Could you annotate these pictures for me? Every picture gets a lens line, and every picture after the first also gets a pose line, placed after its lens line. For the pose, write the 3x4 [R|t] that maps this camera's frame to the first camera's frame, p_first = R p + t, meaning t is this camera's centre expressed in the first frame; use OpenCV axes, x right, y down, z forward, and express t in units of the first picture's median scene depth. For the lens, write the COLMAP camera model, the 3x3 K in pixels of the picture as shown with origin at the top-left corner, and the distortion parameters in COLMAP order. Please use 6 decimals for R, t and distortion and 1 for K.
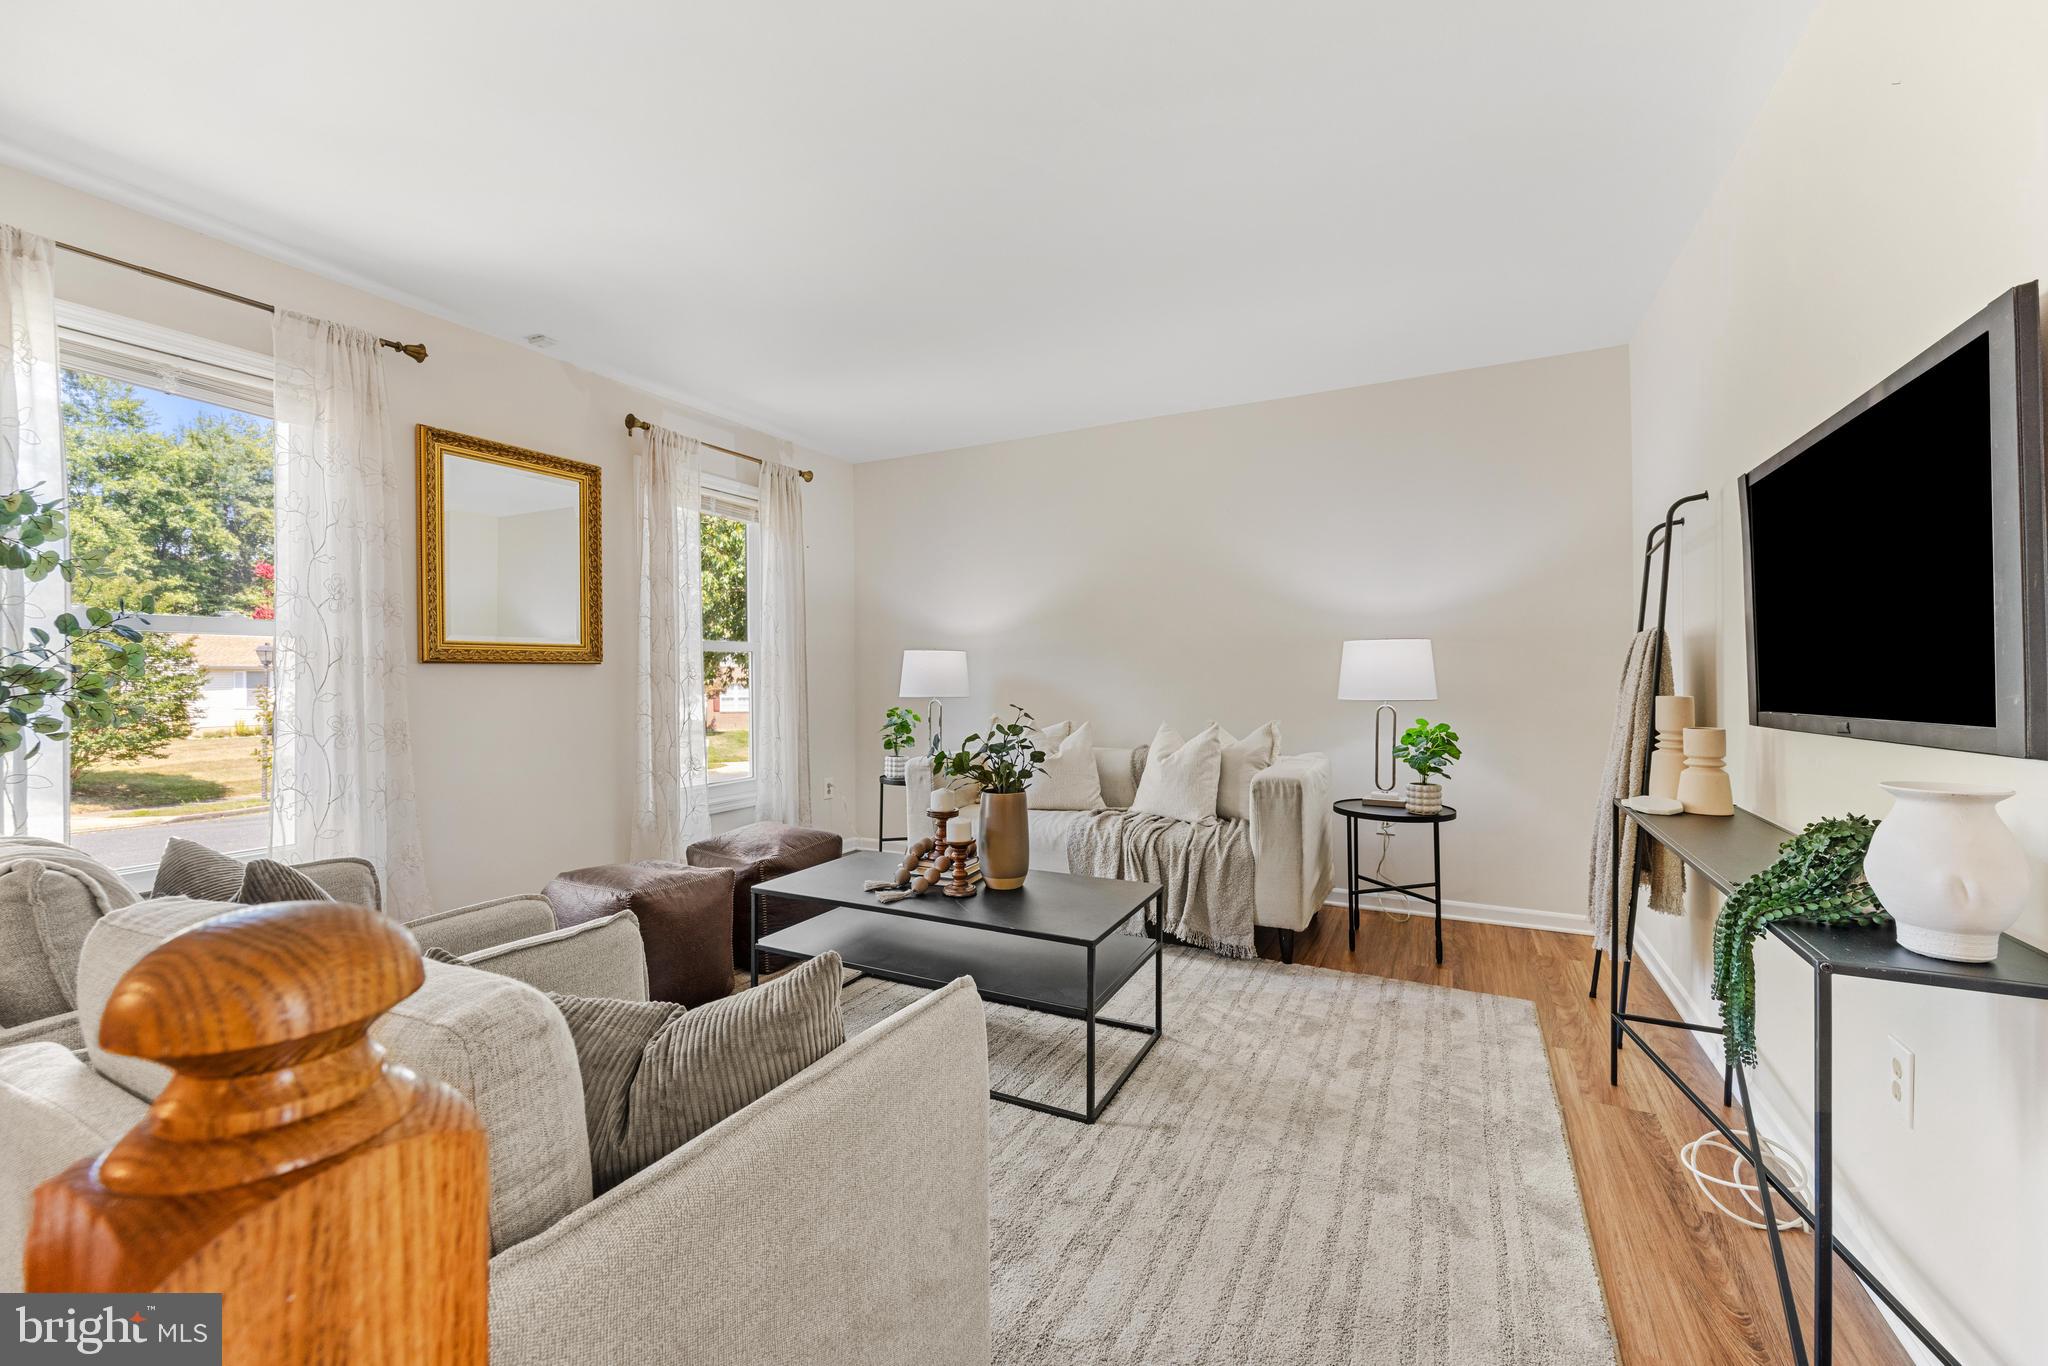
lens RADIAL K [[825.6, 0, 1025.9], [0, 825.6, 677.9], [0, 0, 1]] dist [-0.001058, -0.000284]
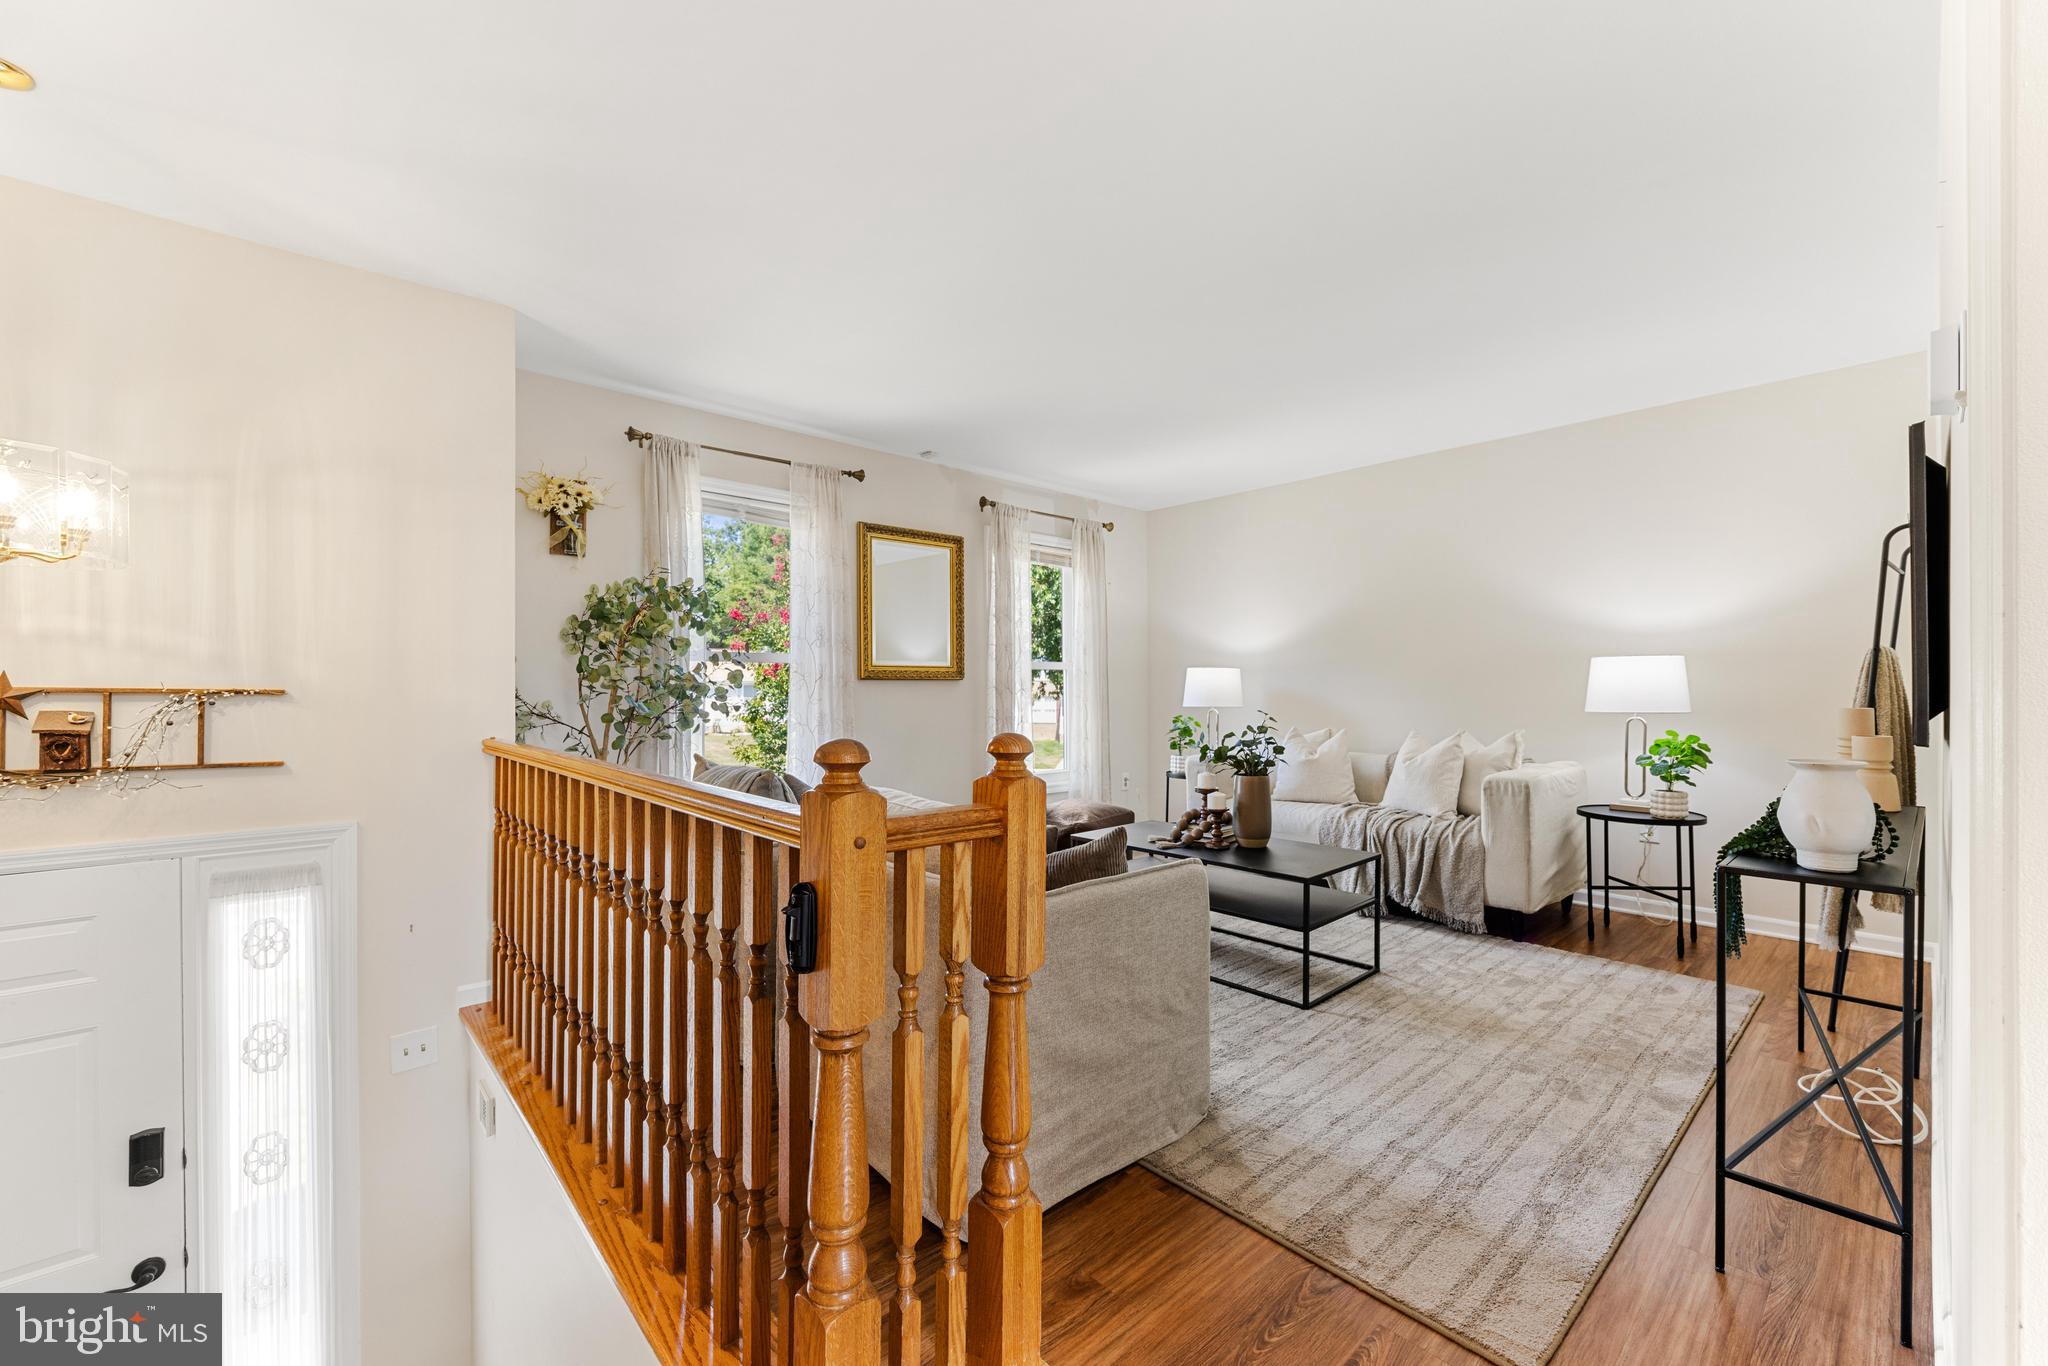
lens RADIAL K [[825.6, 0, 1022.2], [0, 825.6, 690.1], [0, 0, 1]] dist [-0.001058, -0.000284]
pose [[0.935023, 0.002534, -0.354579, 0.078837], [-0.003328, 0.999993, -0.001629, 0.002471], [0.354572, 0.002703, 0.935025, -0.303450]]
